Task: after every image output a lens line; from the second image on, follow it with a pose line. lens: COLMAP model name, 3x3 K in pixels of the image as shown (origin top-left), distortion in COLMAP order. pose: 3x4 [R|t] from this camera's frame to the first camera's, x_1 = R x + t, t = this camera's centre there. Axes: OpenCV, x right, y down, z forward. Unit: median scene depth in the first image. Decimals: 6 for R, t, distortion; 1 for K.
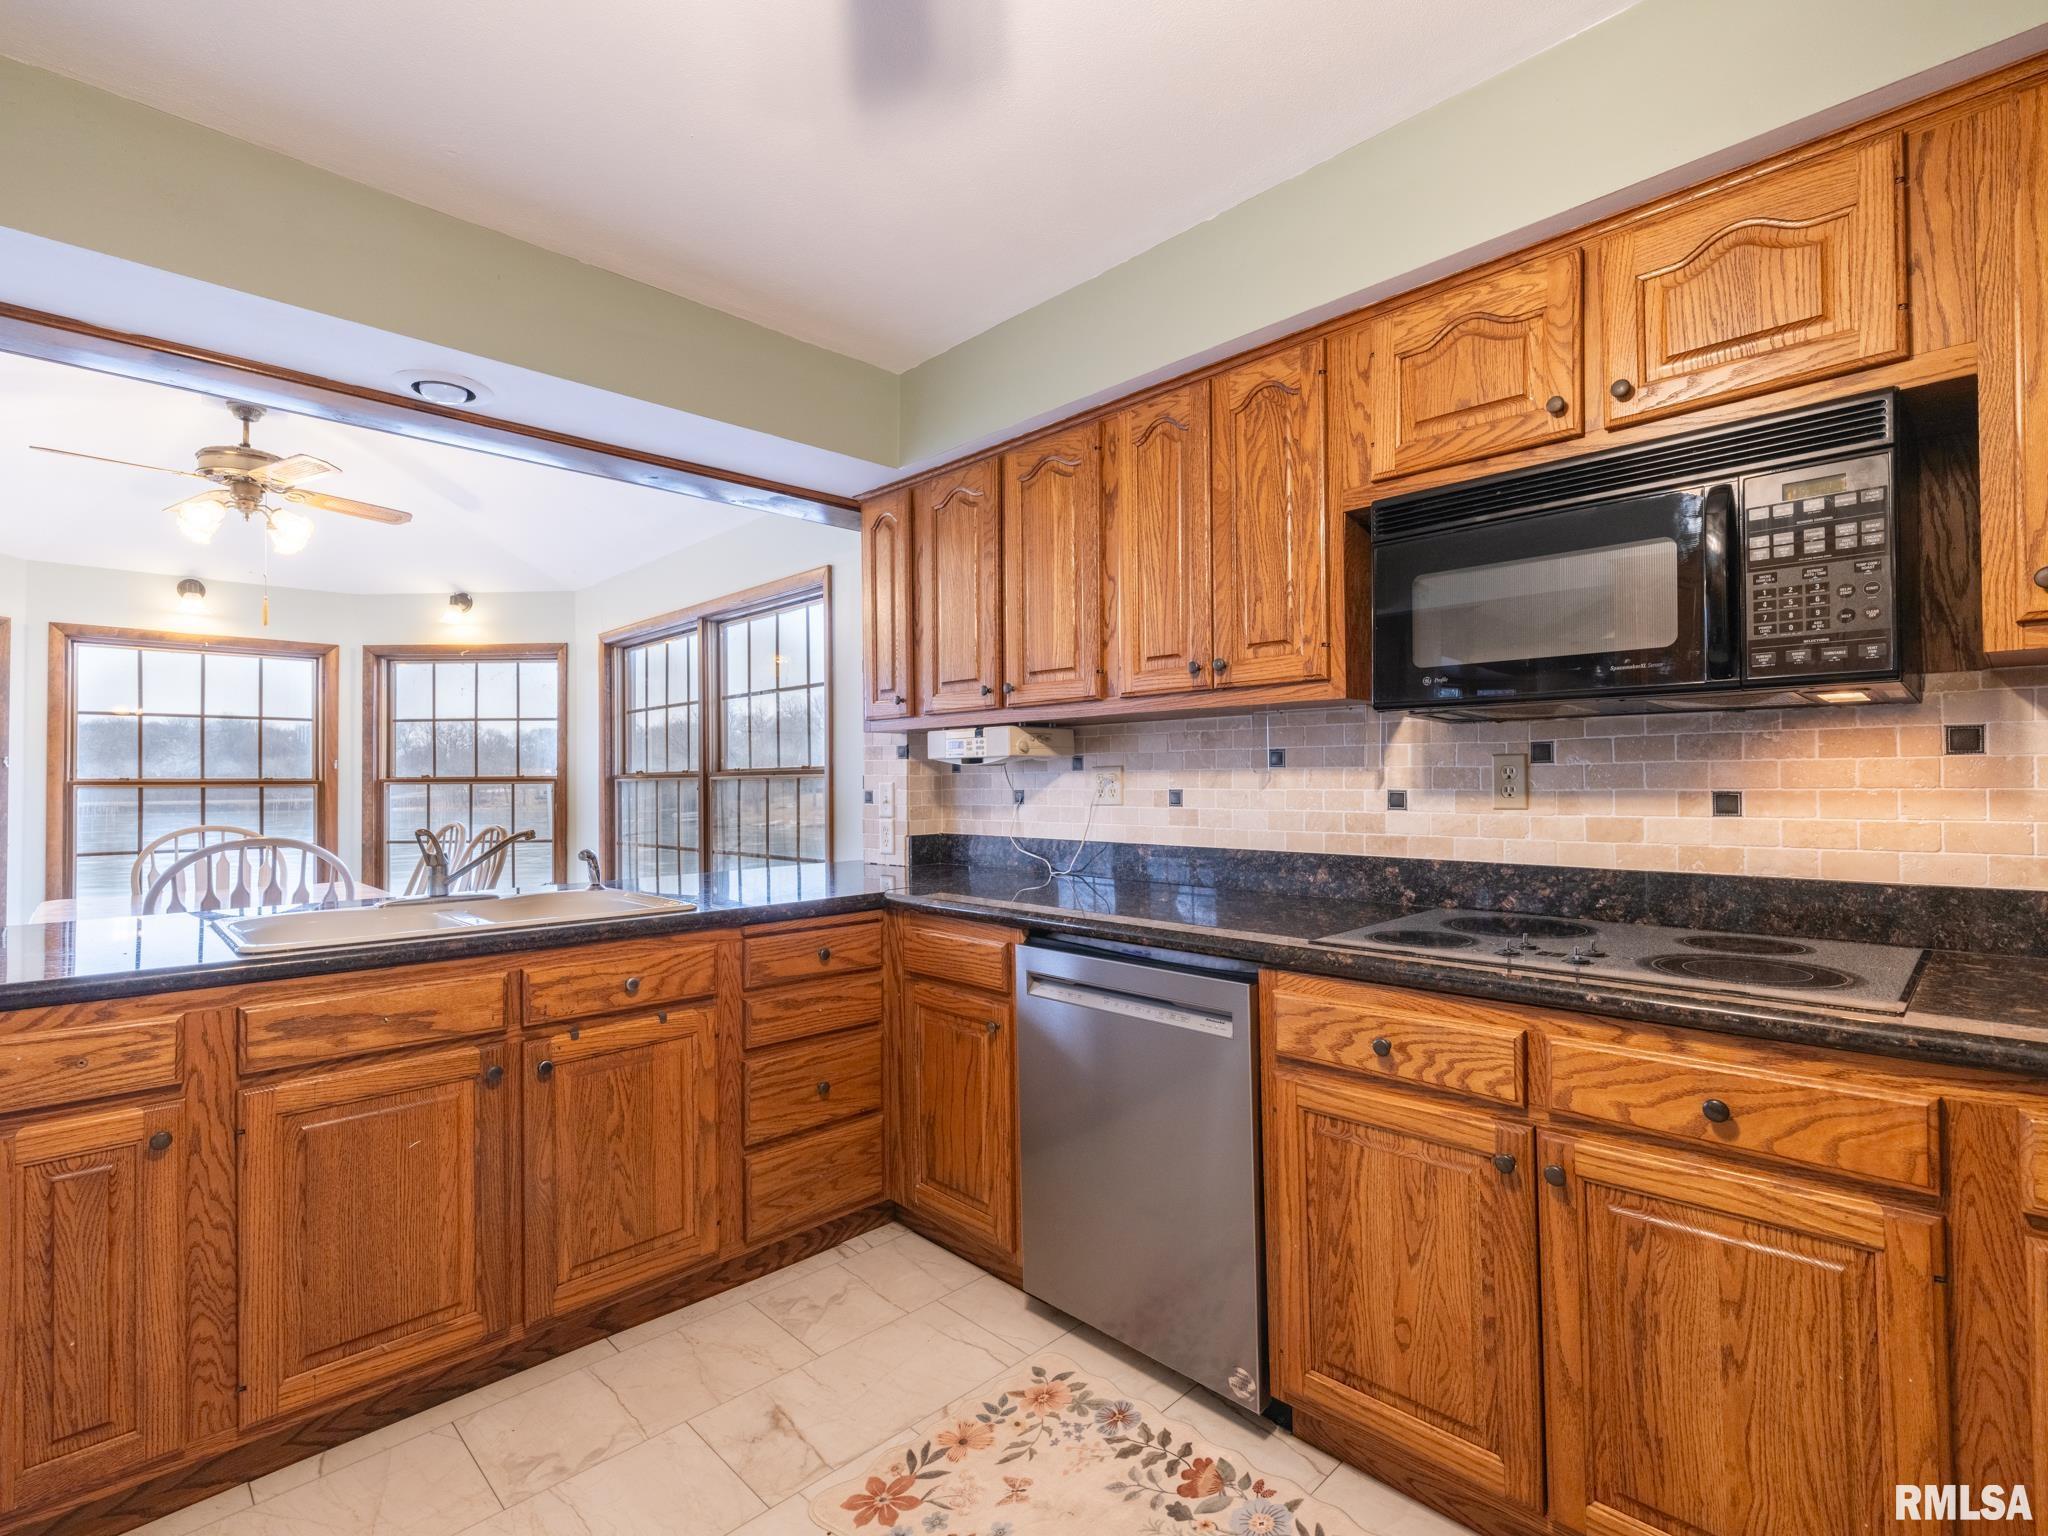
lens RADIAL K [[971.4, 0, 1021.5], [0, 971.4, 768.1], [0, 0, 1]] dist [-0.000560, 0.000614]
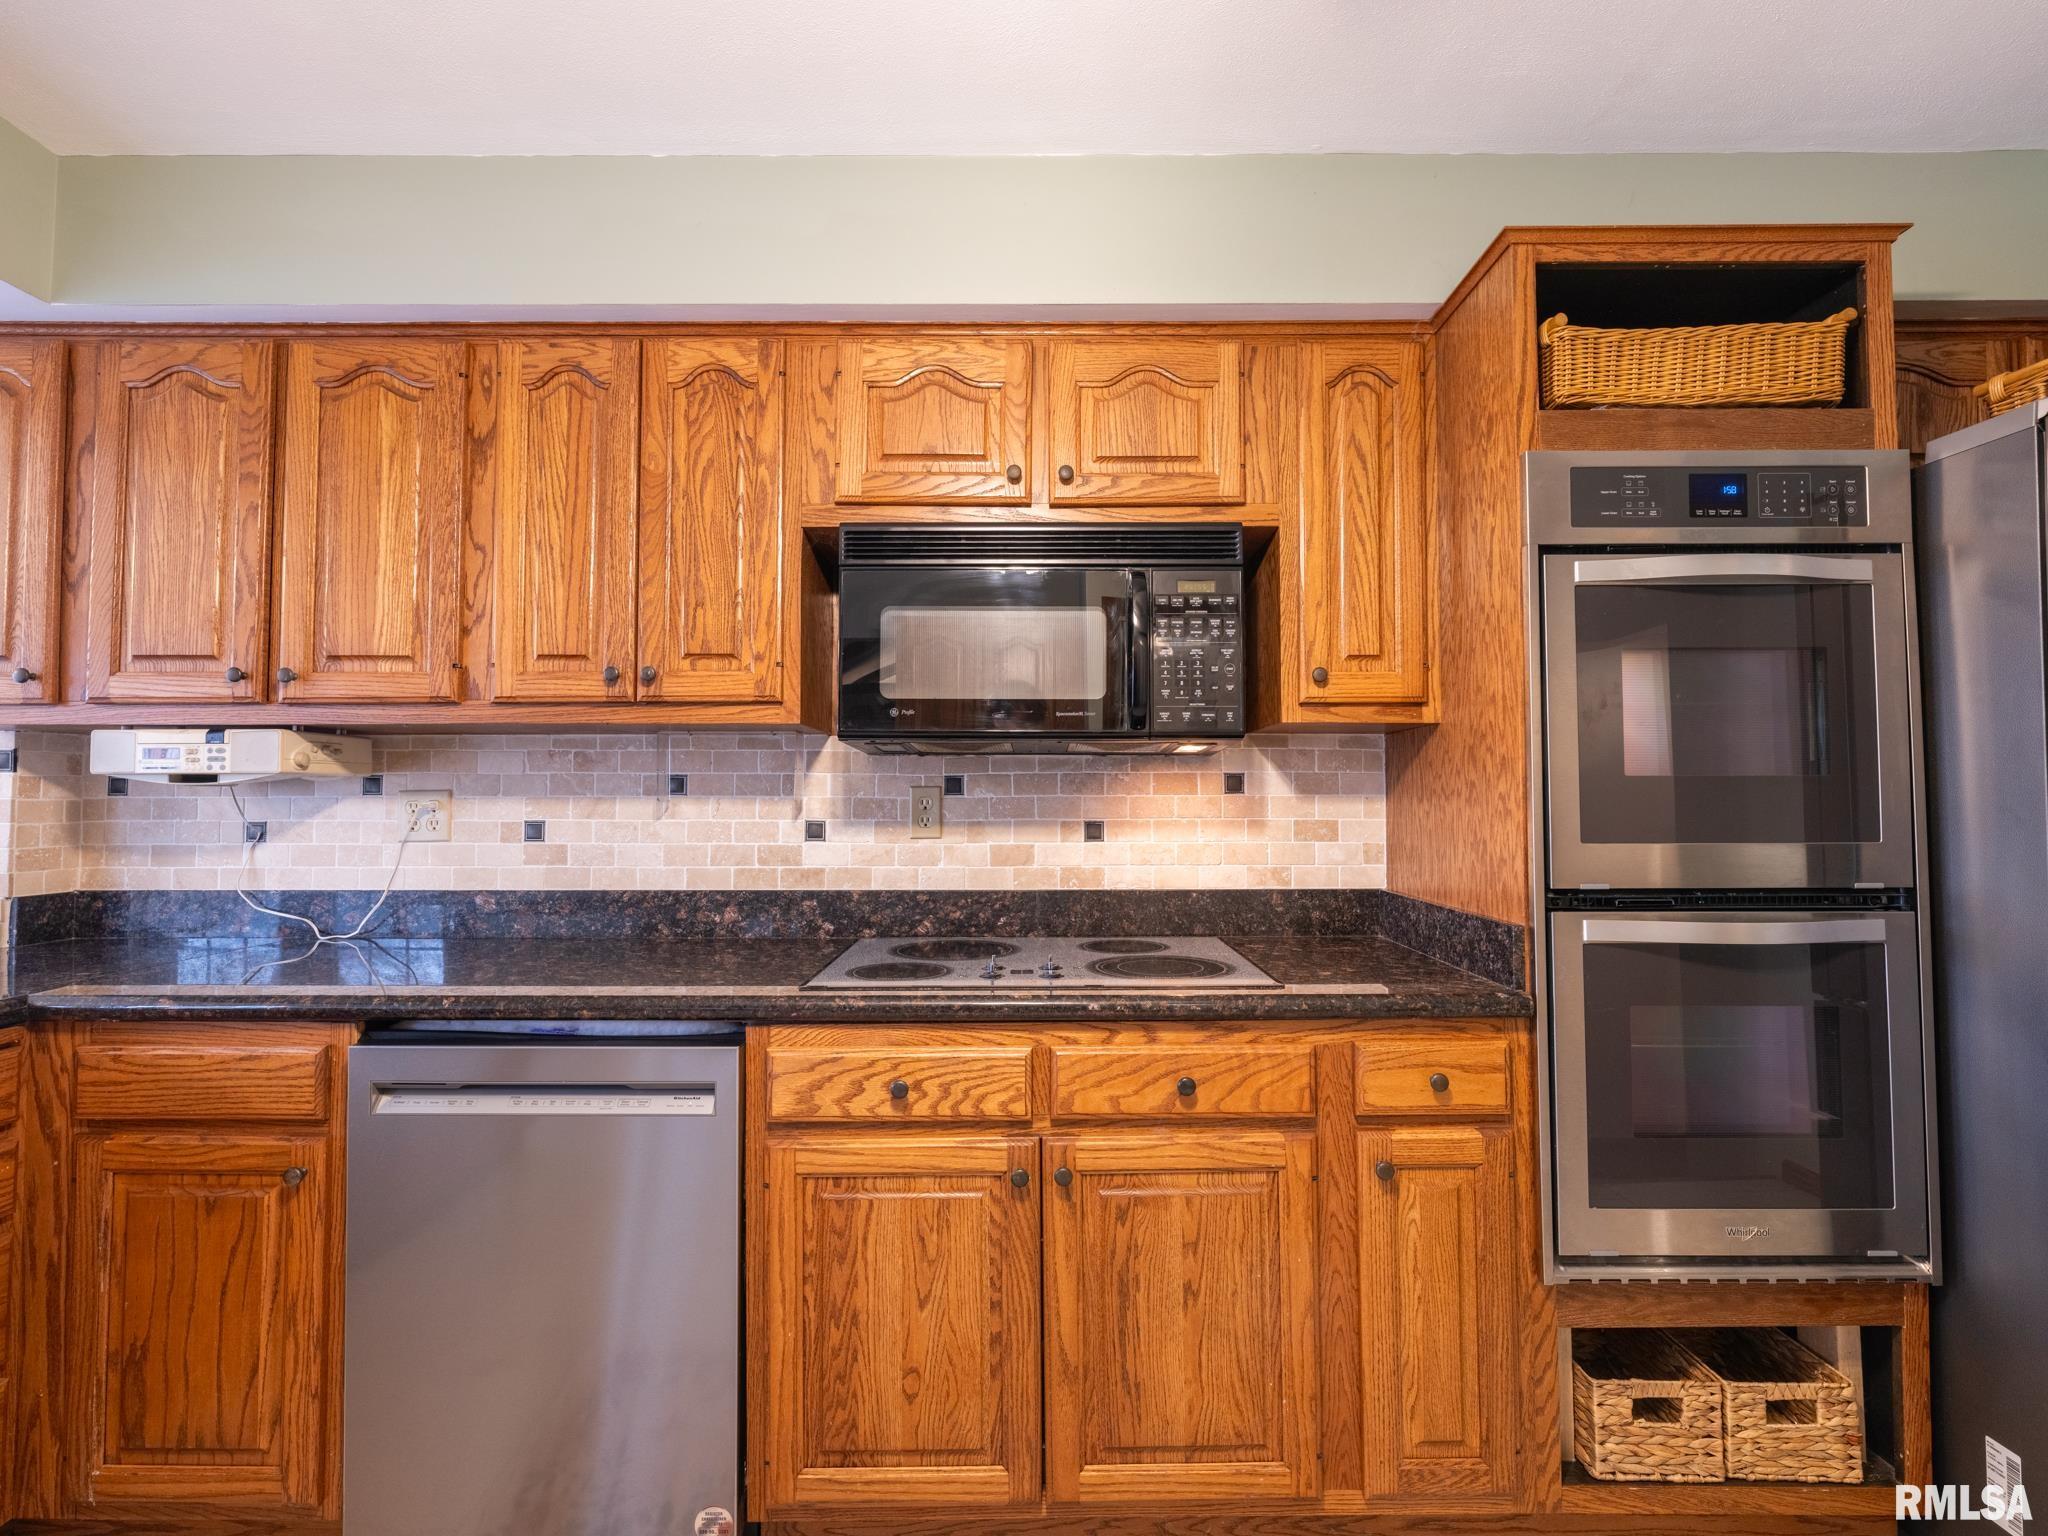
lens RADIAL K [[988.1, 0, 1029.7], [0, 988.1, 768.0], [0, 0, 1]] dist [-0.000599, 0.000810]
pose [[0.696412, 0.033761, 0.716848, -0.196562], [-0.013699, 0.999336, -0.033756, 0.000565], [-0.717512, 0.013688, 0.696412, 0.173552]]
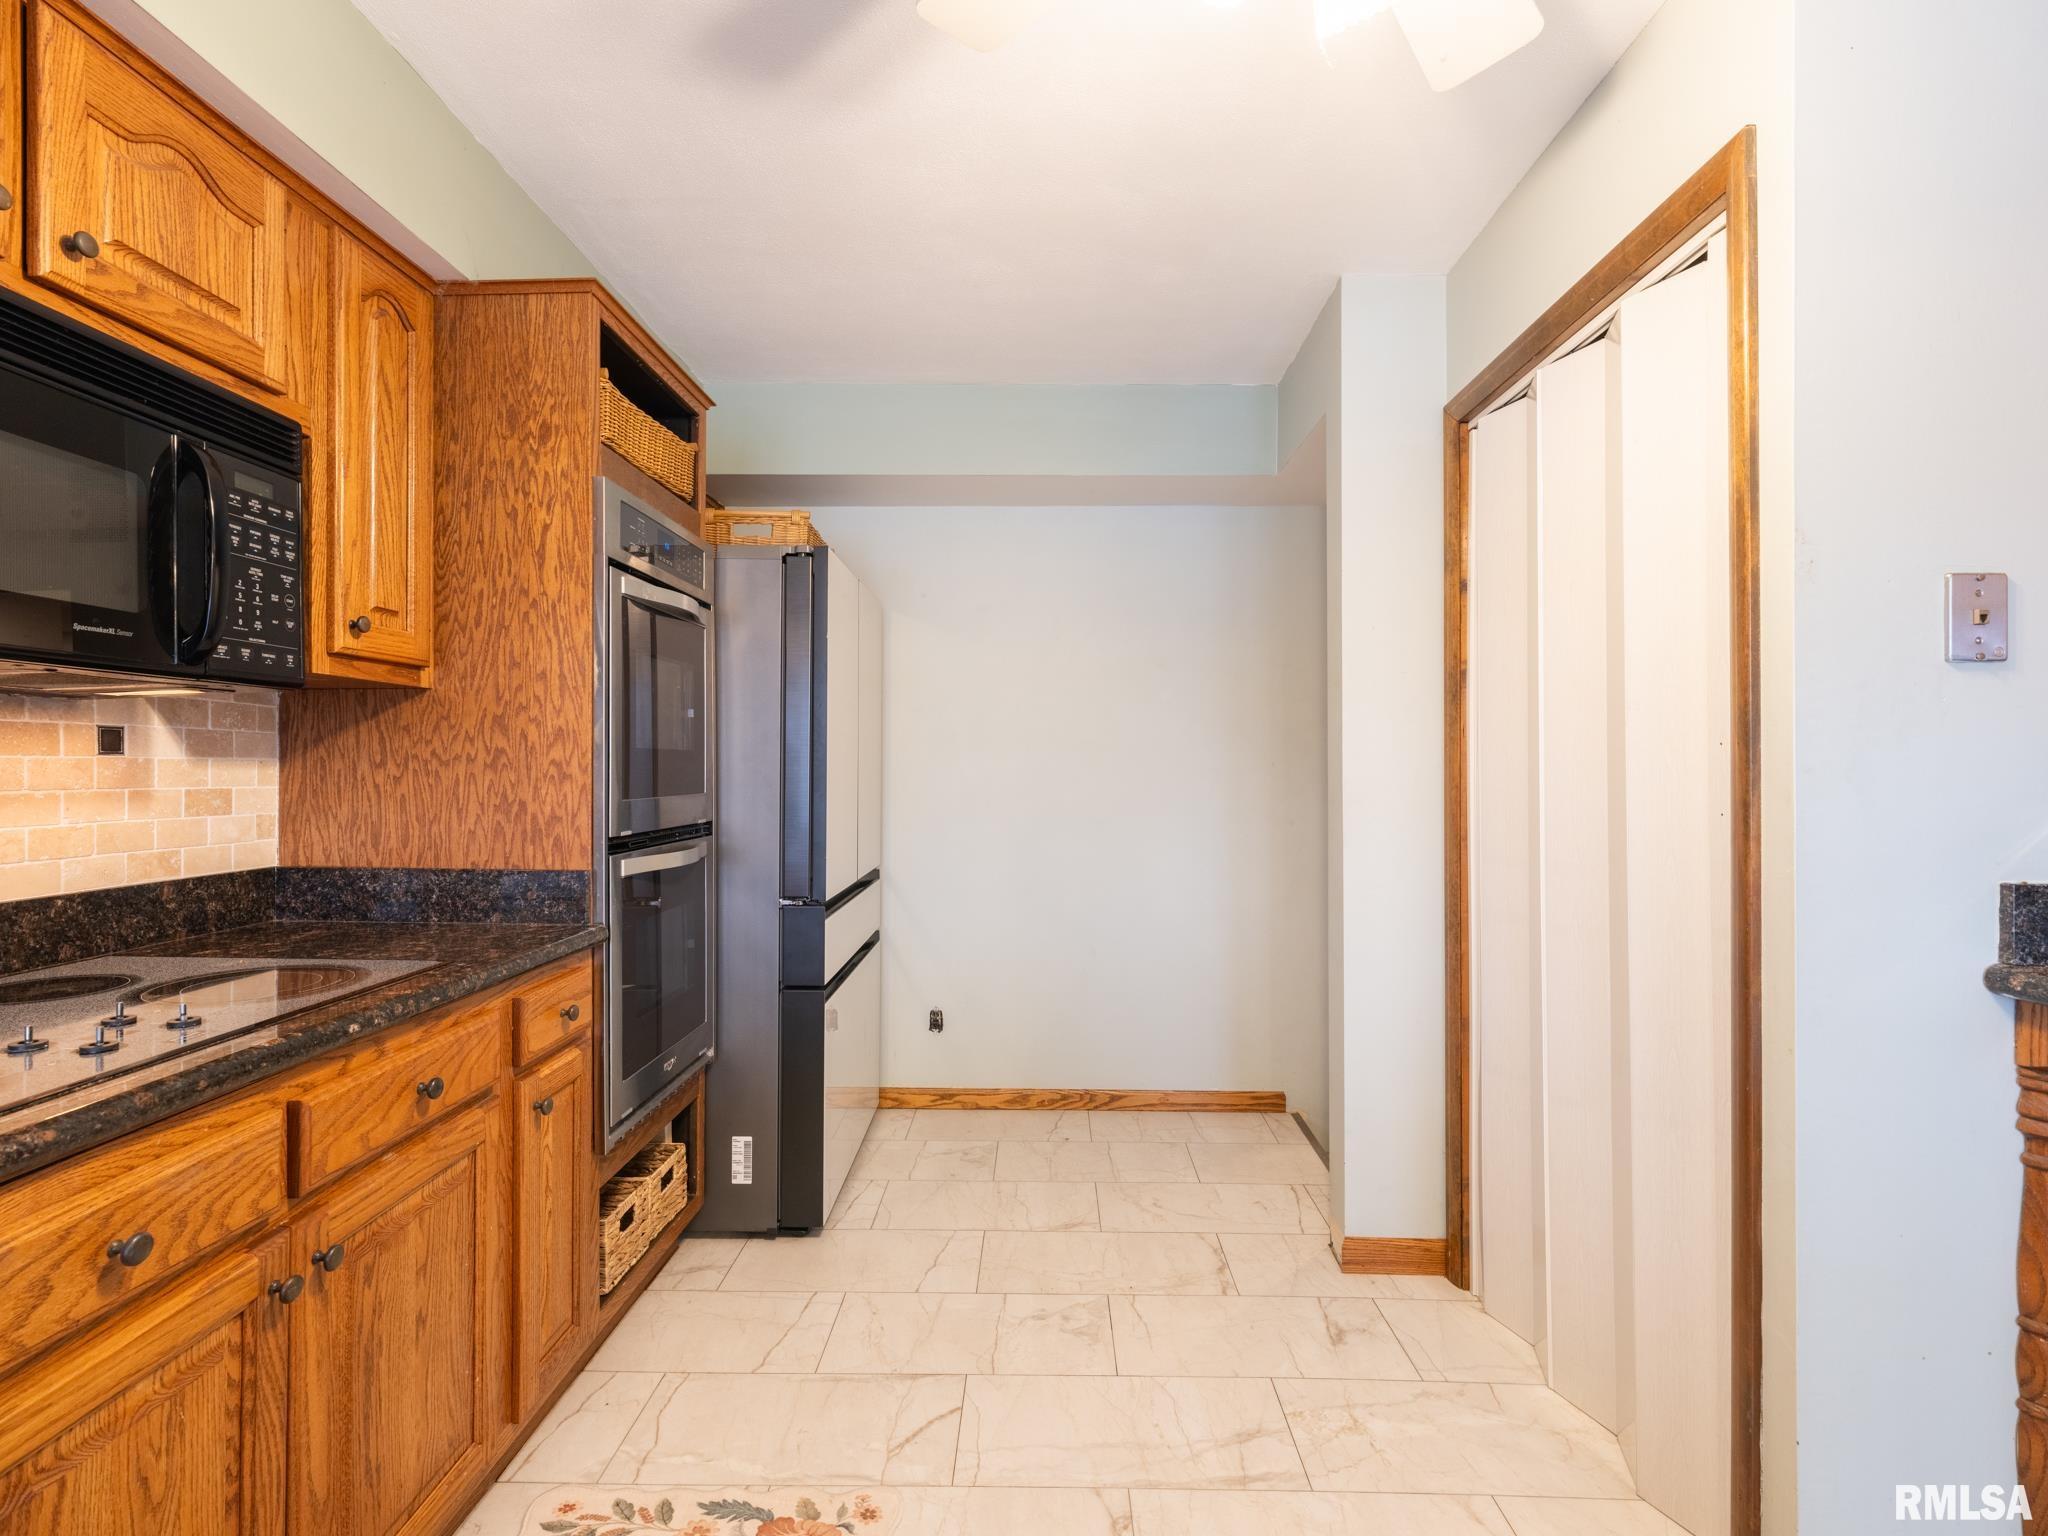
lens RADIAL K [[988.1, 0, 1029.7], [0, 988.1, 768.0], [0, 0, 1]] dist [-0.000599, 0.000810]
pose [[-0.700801, 0.006537, 0.713326, -0.326246], [-0.004236, 0.999902, -0.013324, 0.006906], [-0.713344, -0.012359, -0.700705, 0.810084]]
